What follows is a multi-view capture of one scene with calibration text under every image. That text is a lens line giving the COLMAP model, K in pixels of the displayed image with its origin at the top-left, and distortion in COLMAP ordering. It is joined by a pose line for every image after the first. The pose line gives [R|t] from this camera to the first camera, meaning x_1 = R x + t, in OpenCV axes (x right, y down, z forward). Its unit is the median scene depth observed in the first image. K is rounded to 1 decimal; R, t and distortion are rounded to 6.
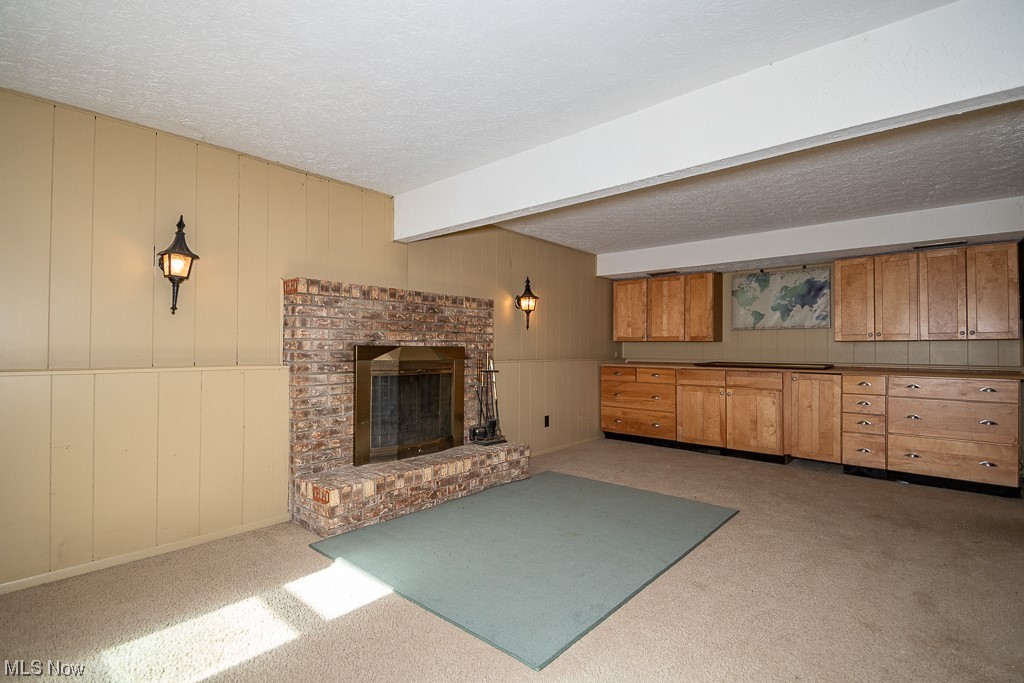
lens RADIAL K [[472.7, 0, 530.1], [0, 472.7, 343.9], [0, 0, 1]] dist [-0.000204, -0.000229]
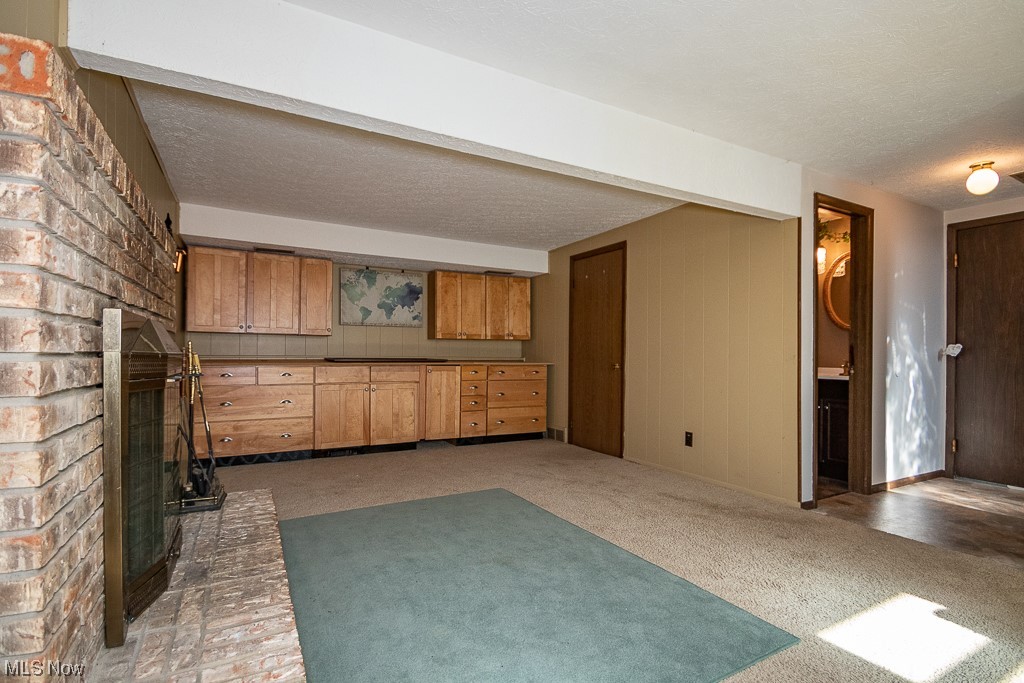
lens RADIAL K [[478.1, 0, 481.3], [0, 478.1, 354.1], [0, 0, 1]] dist [0.001990, 0.000357]
pose [[0.377930, -0.002053, 0.925832, -0.400546], [-0.015905, 0.999836, 0.008710, 0.019587], [-0.925697, -0.018017, 0.377835, 0.407535]]
